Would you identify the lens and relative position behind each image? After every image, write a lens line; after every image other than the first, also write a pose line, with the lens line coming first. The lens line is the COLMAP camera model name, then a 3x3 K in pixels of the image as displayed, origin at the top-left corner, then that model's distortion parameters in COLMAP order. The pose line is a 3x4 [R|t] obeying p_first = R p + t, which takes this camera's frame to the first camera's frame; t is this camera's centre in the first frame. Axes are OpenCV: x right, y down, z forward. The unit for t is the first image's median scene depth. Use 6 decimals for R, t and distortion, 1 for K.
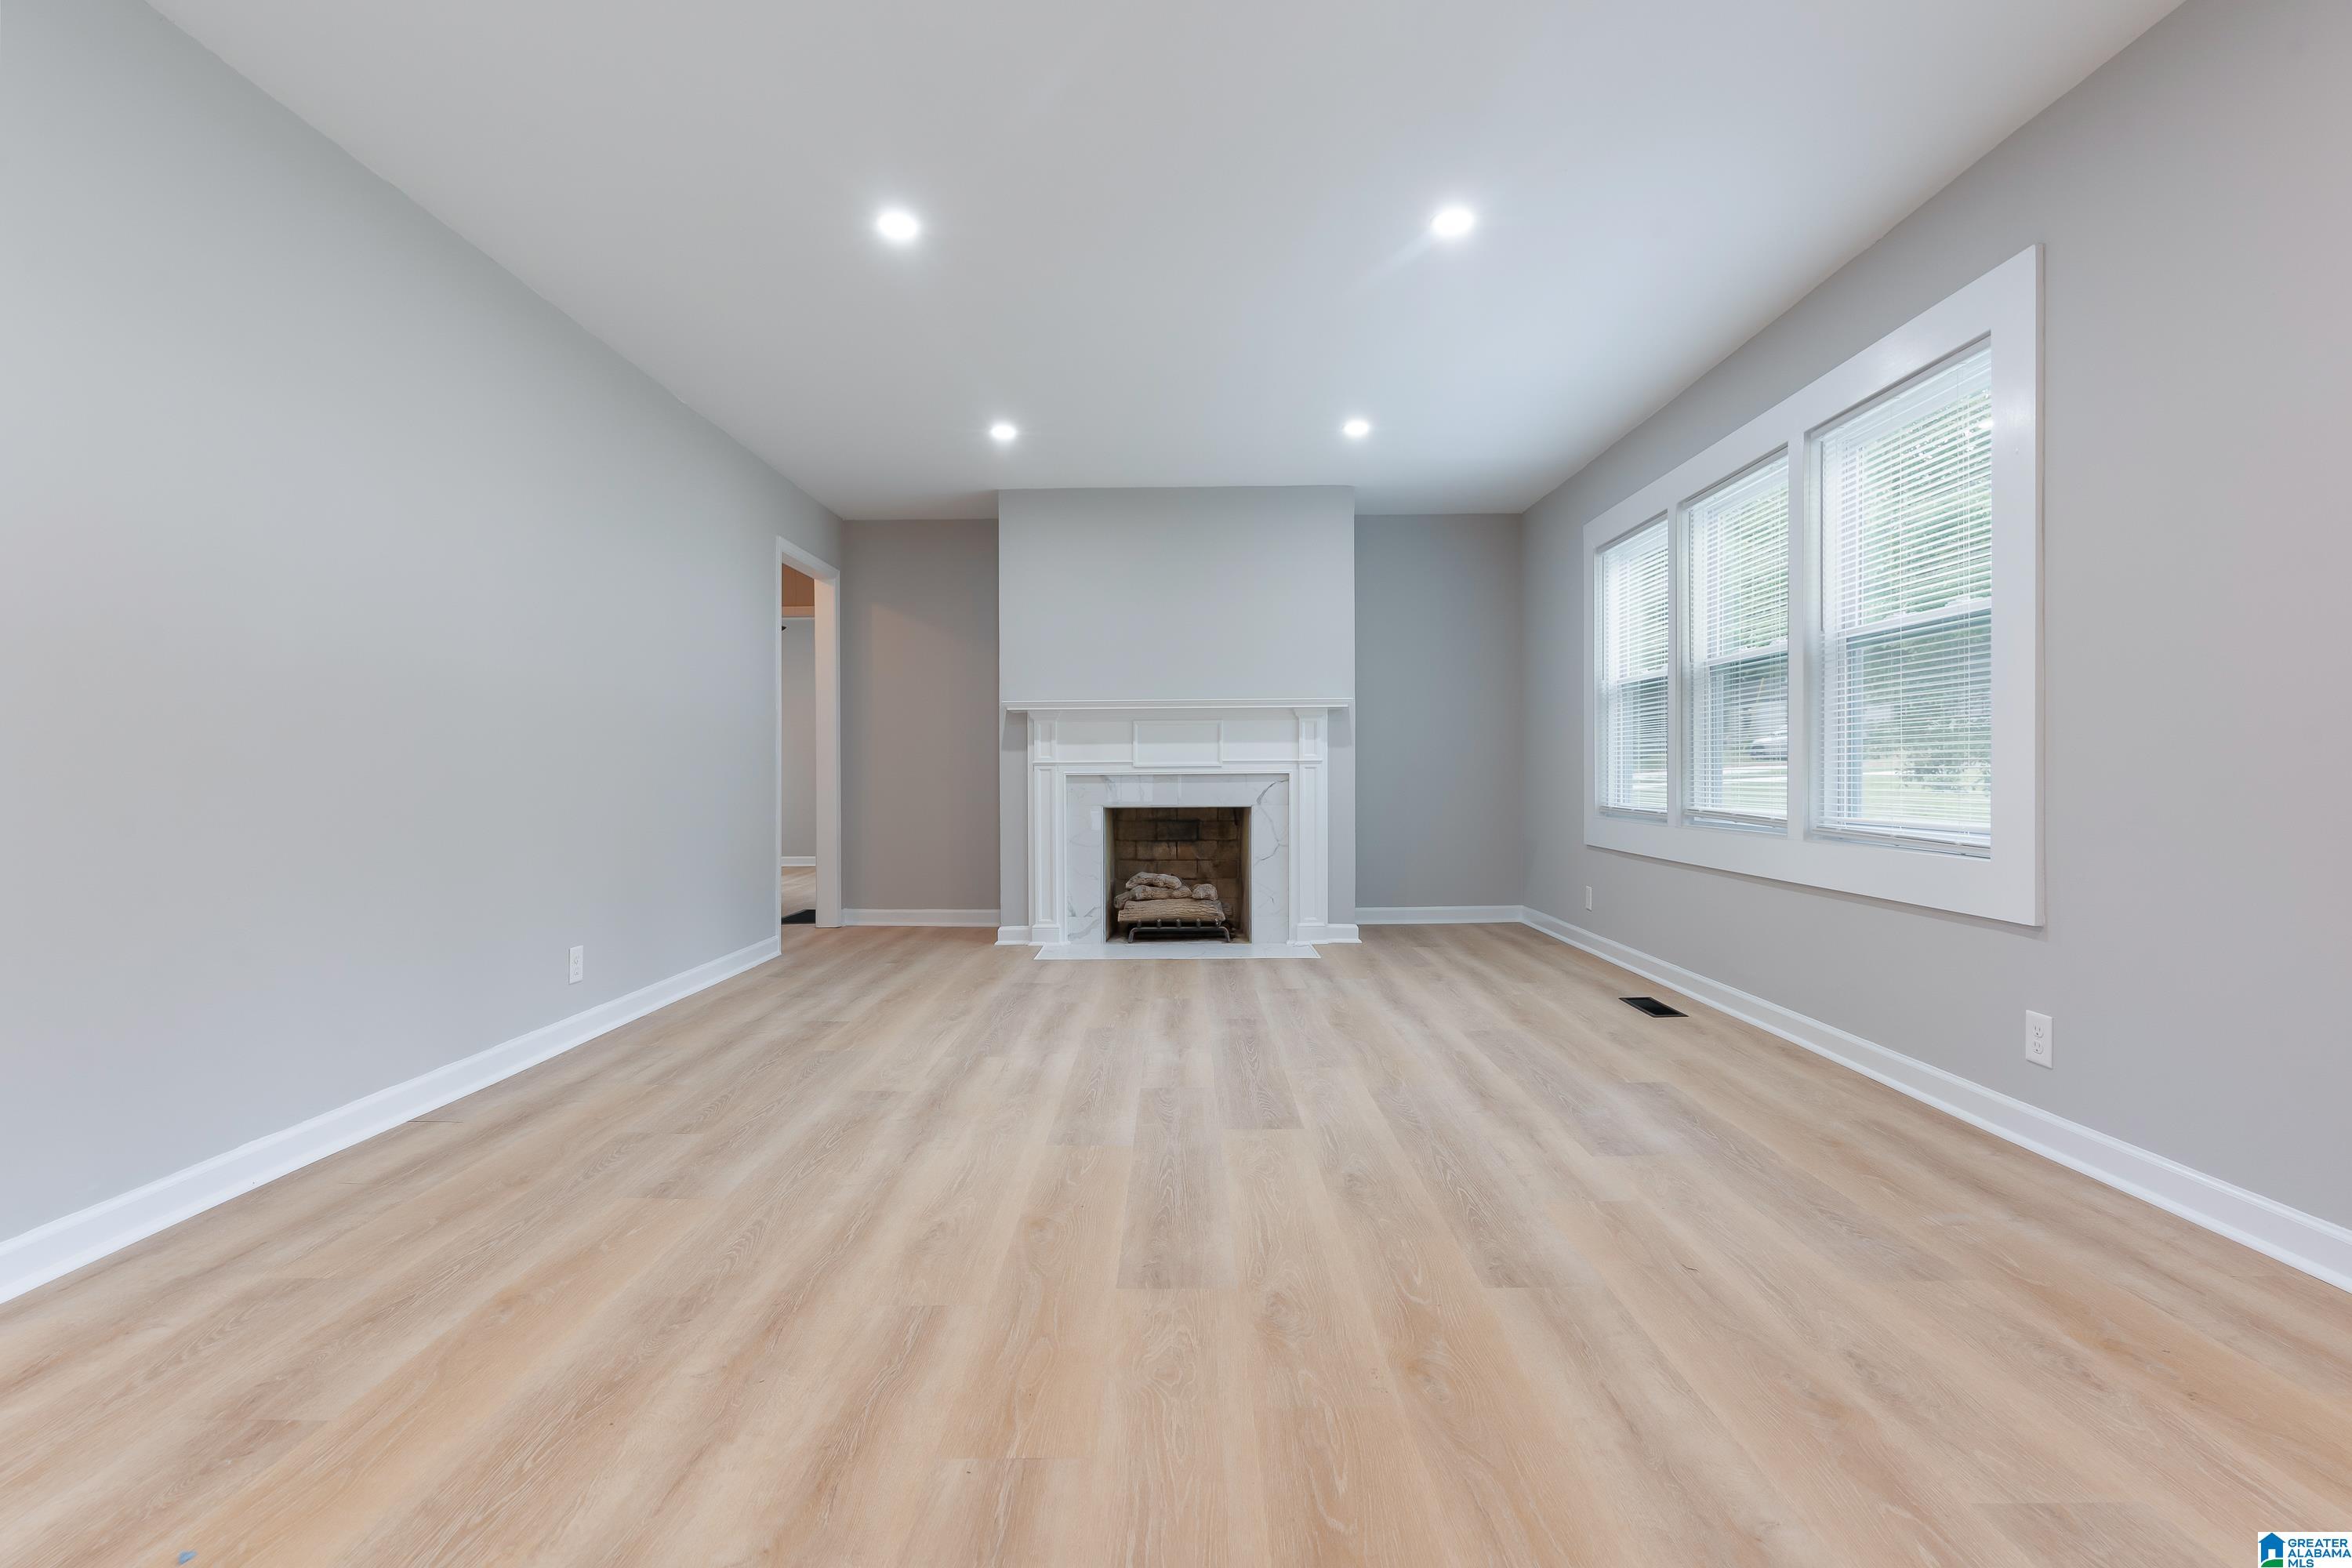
lens RADIAL K [[1065.1, 0, 1169.3], [0, 1065.1, 782.4], [0, 0, 1]] dist [-0.004345, 0.000327]
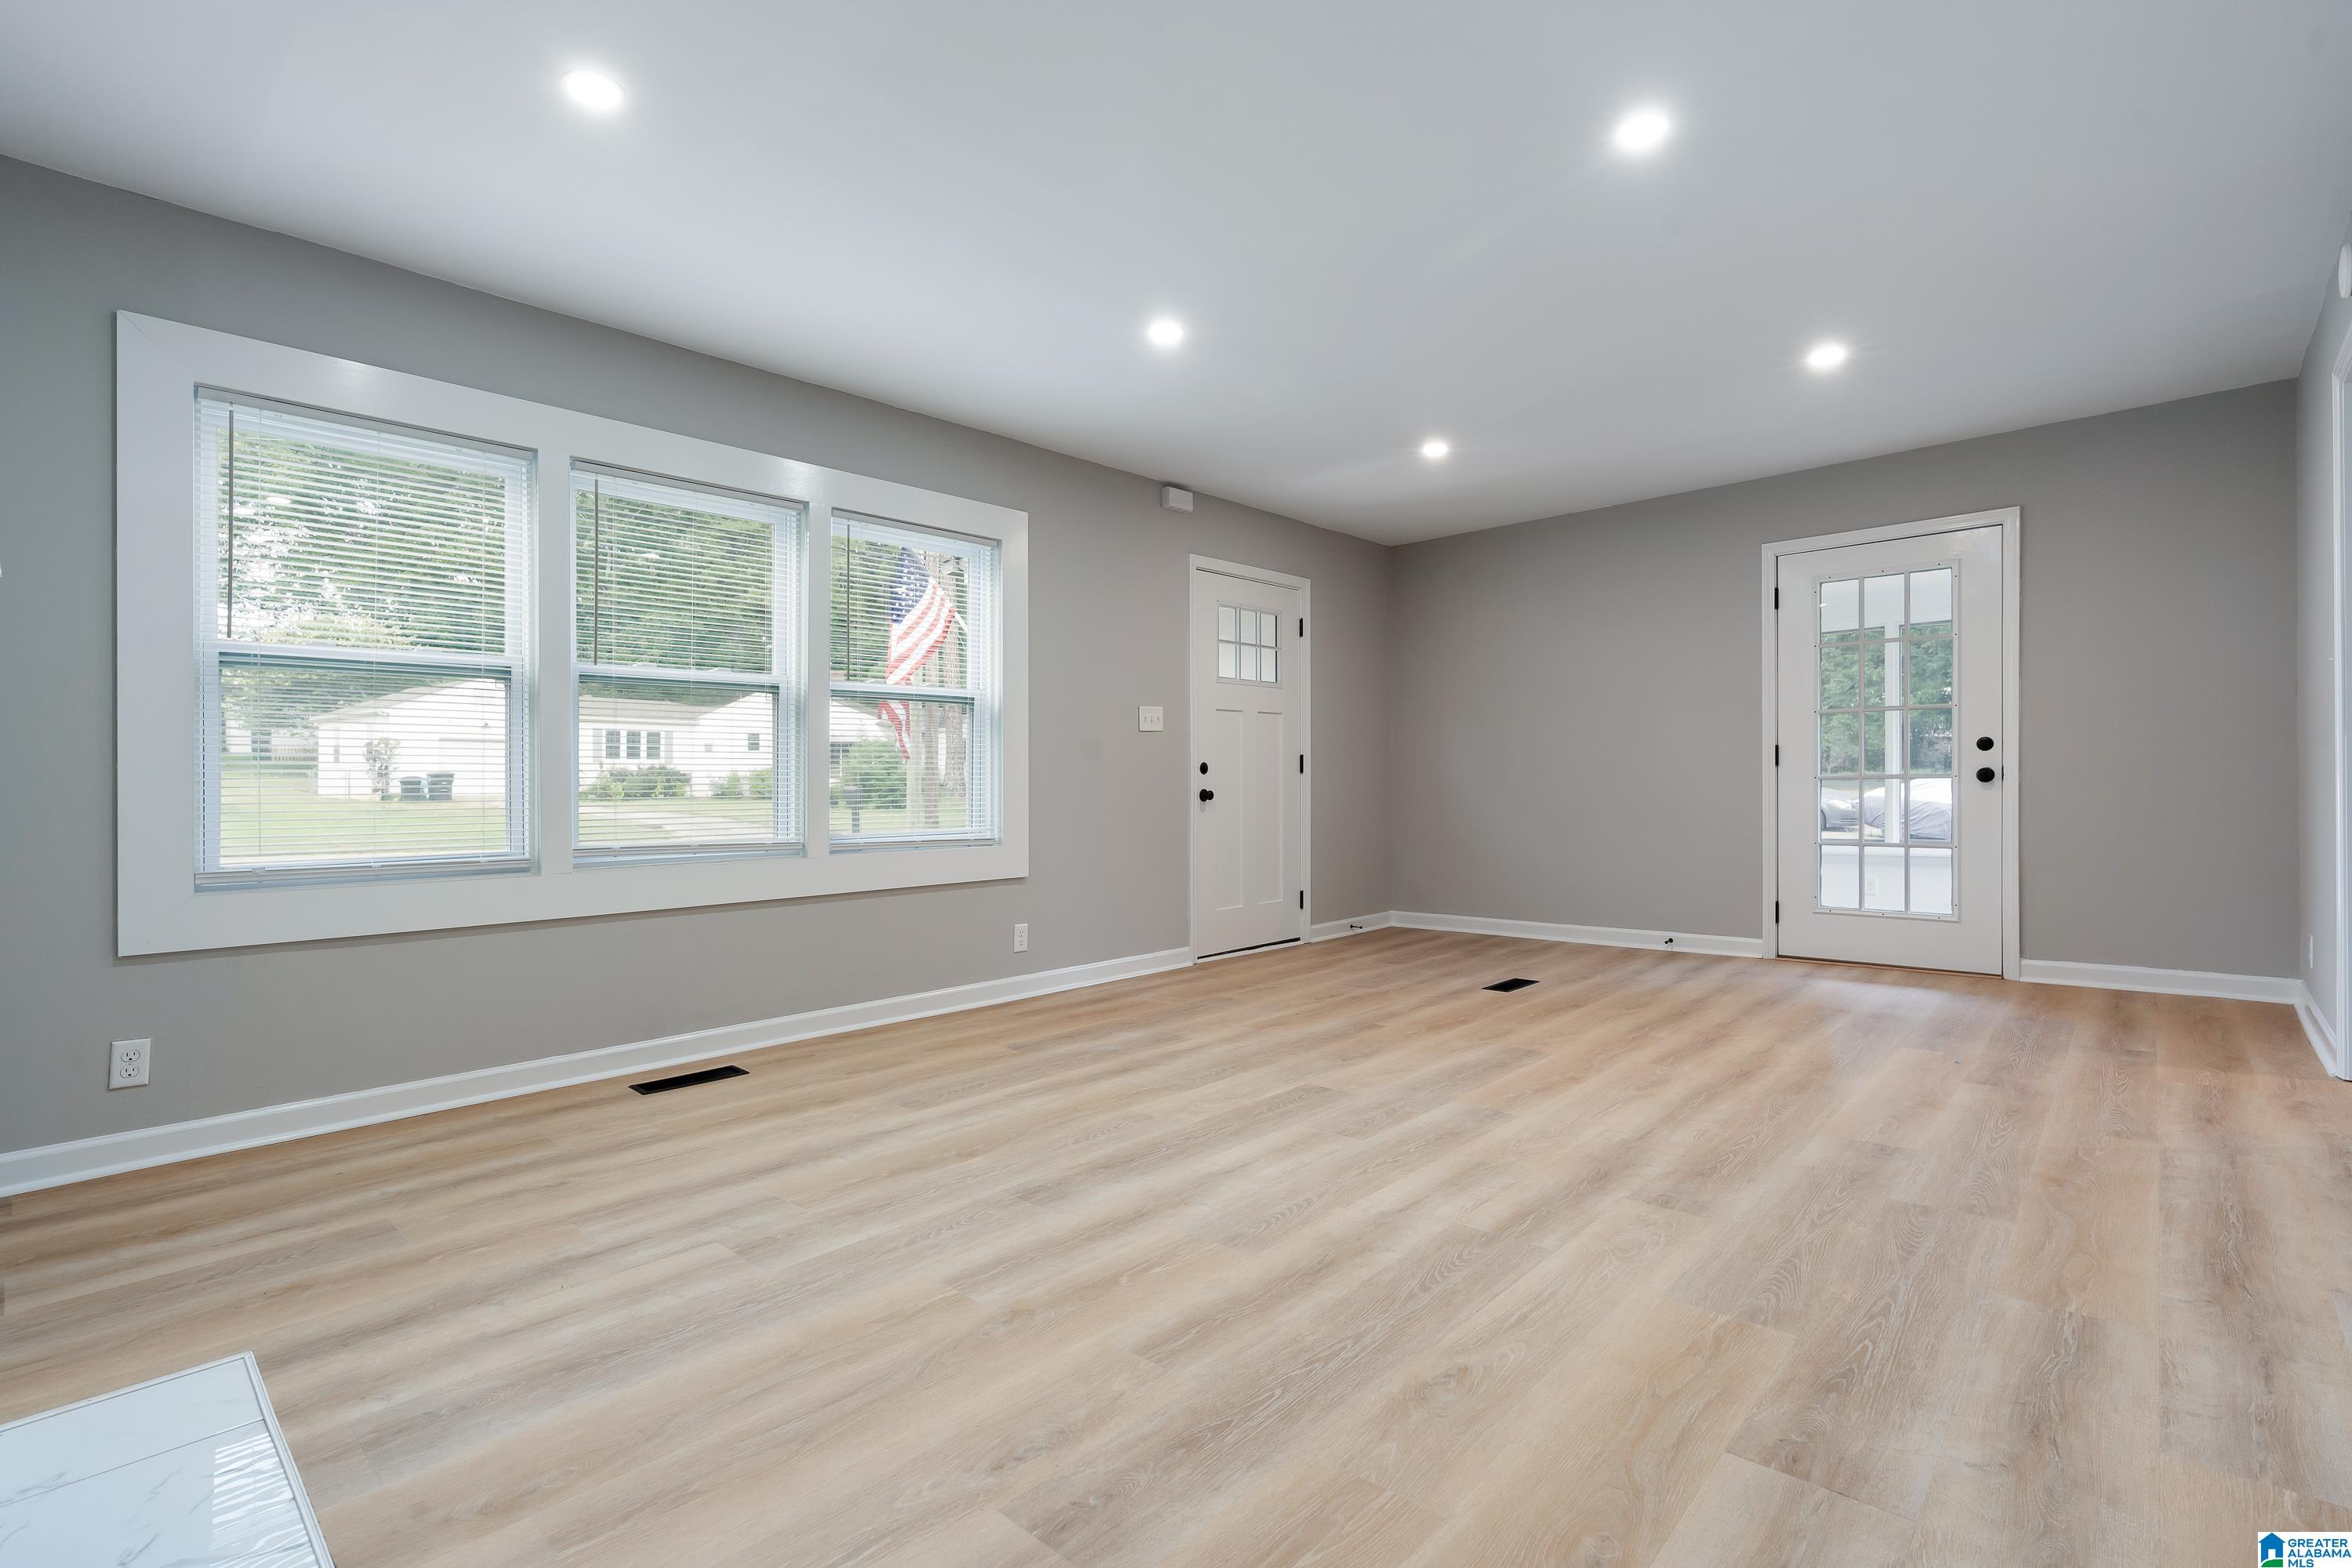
lens RADIAL K [[1102.8, 0, 1176.0], [0, 1102.8, 784.0], [0, 0, 1]] dist [-0.001855, 0.000272]
pose [[-0.749586, 0.019354, 0.661624, -0.287257], [0.023267, 0.999725, -0.002883, -0.006667], [-0.661498, 0.013233, -0.749830, 0.978073]]
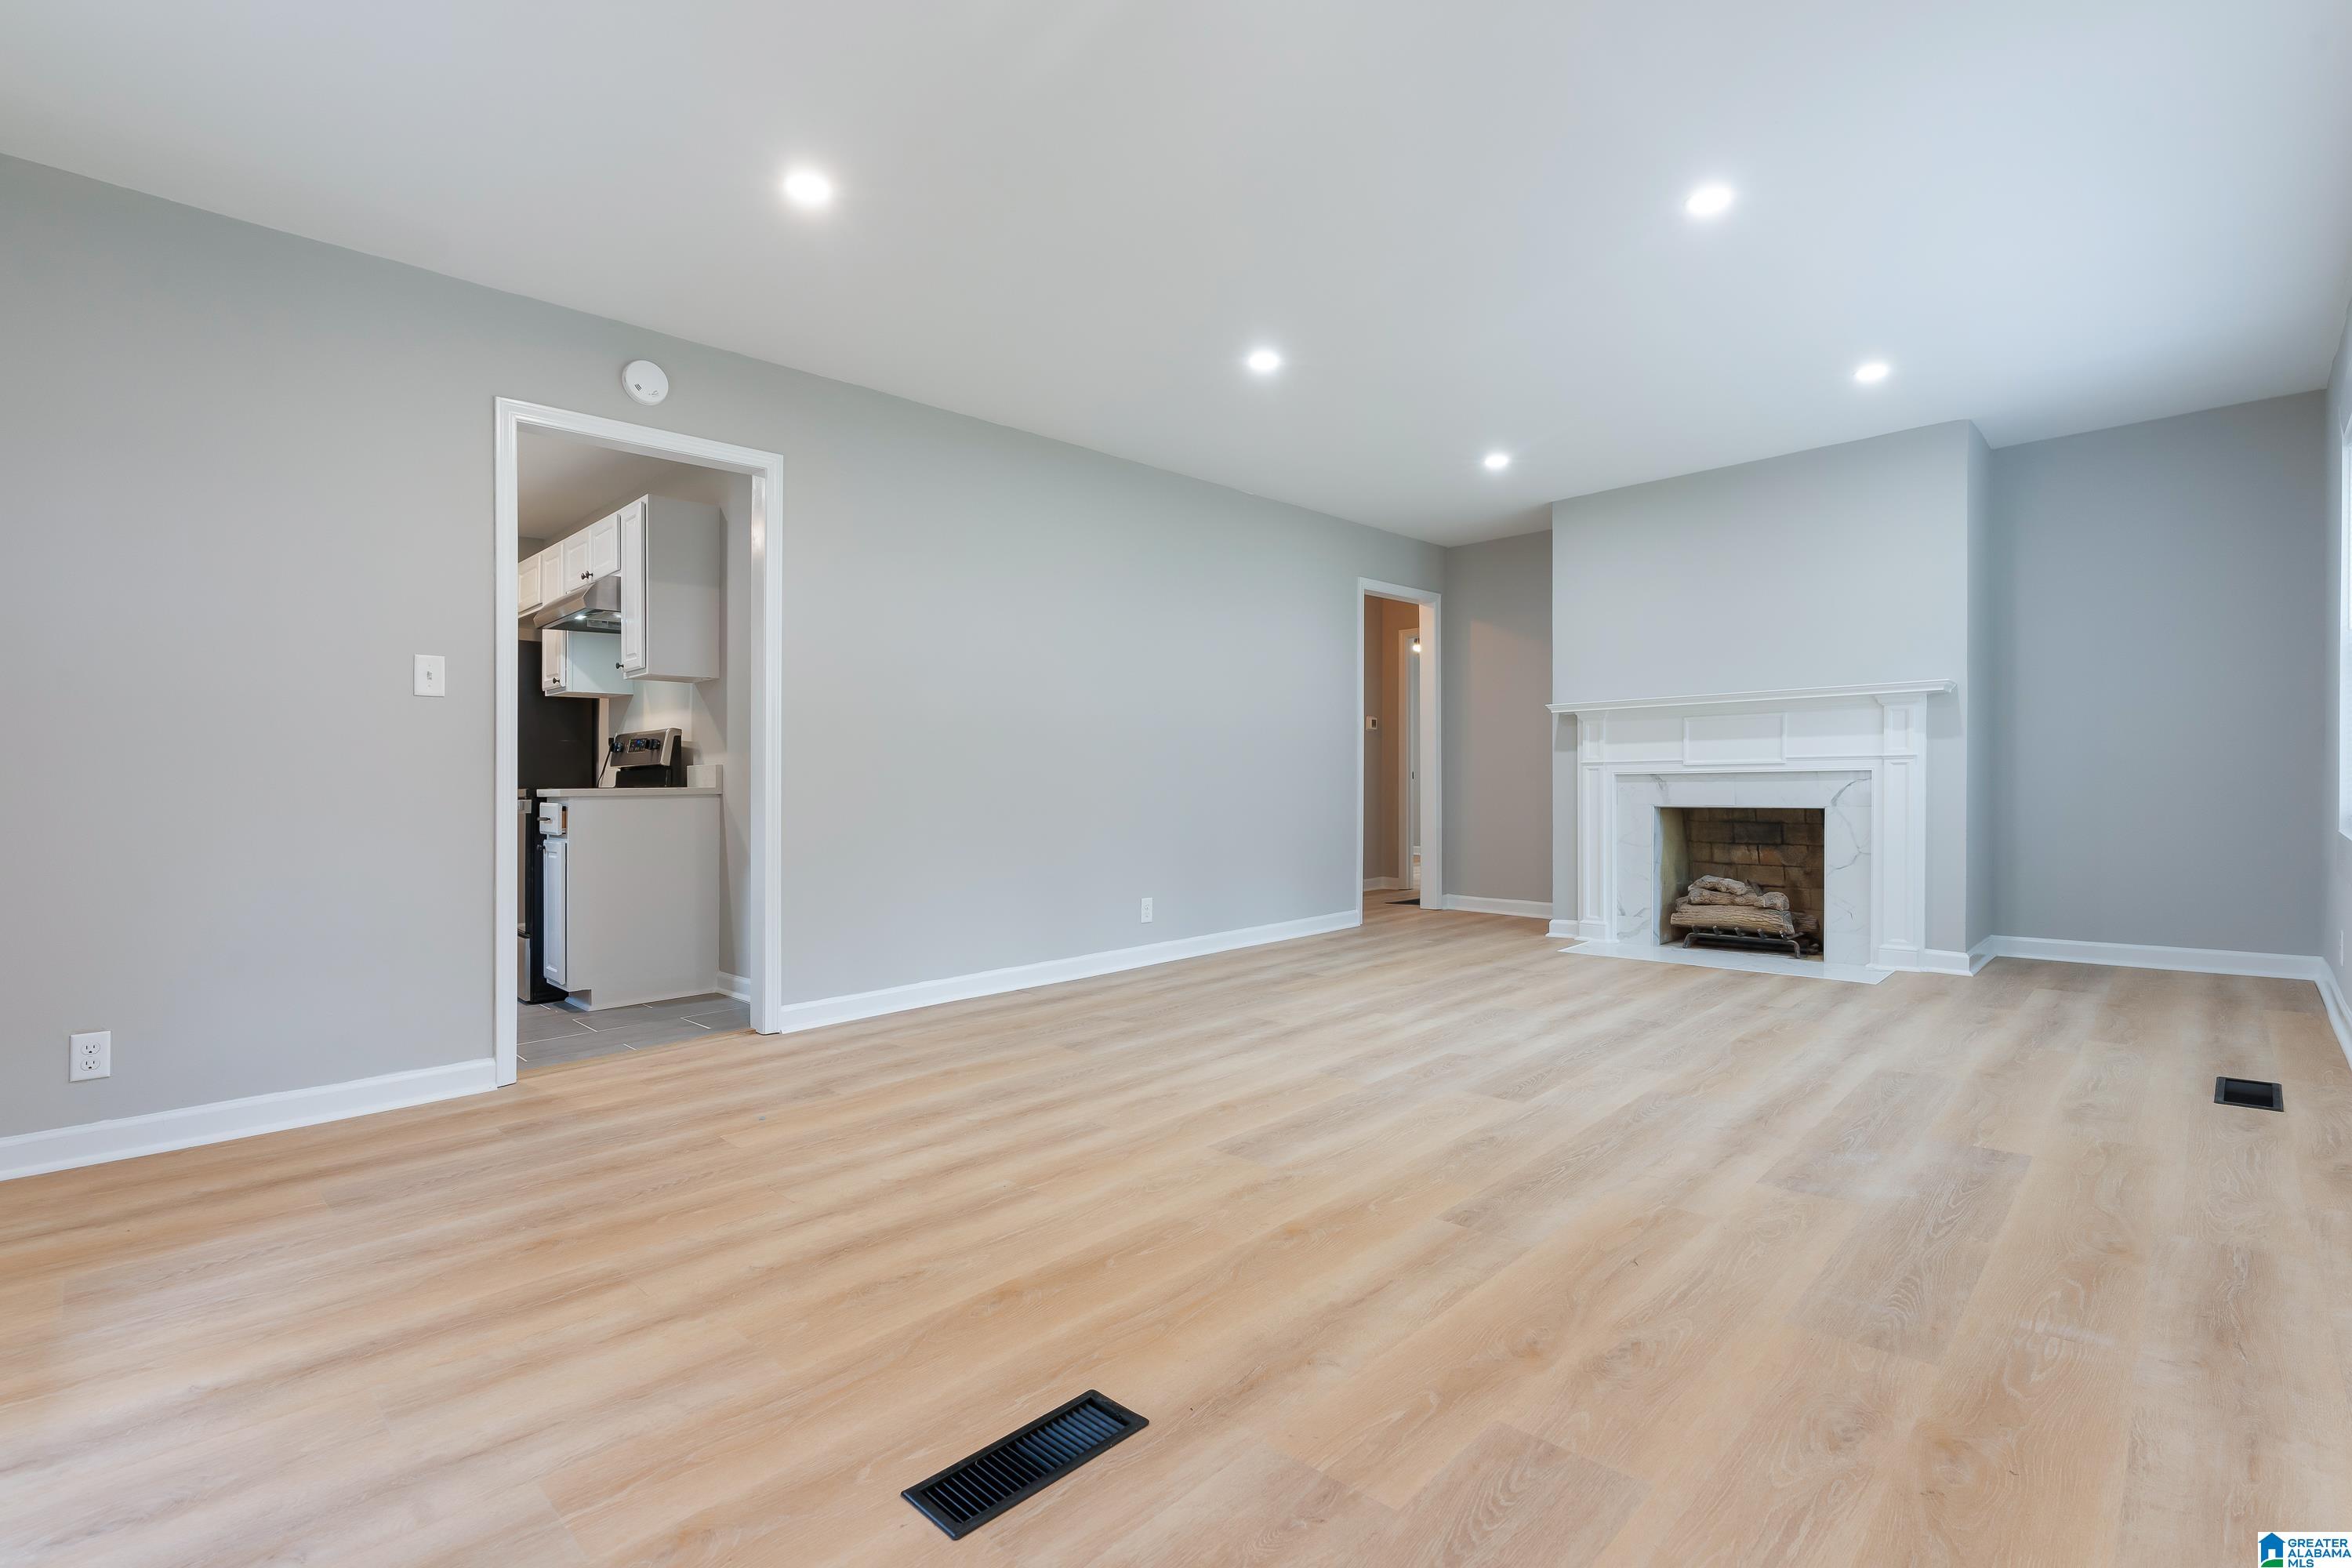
lens RADIAL K [[1065.1, 0, 1169.3], [0, 1065.1, 782.4], [0, 0, 1]] dist [-0.004345, 0.000327]
pose [[0.722024, -0.003032, -0.691861, 0.298124], [0.005965, 0.999981, 0.001843, -0.003563], [0.691842, -0.005457, 0.722028, -0.016935]]
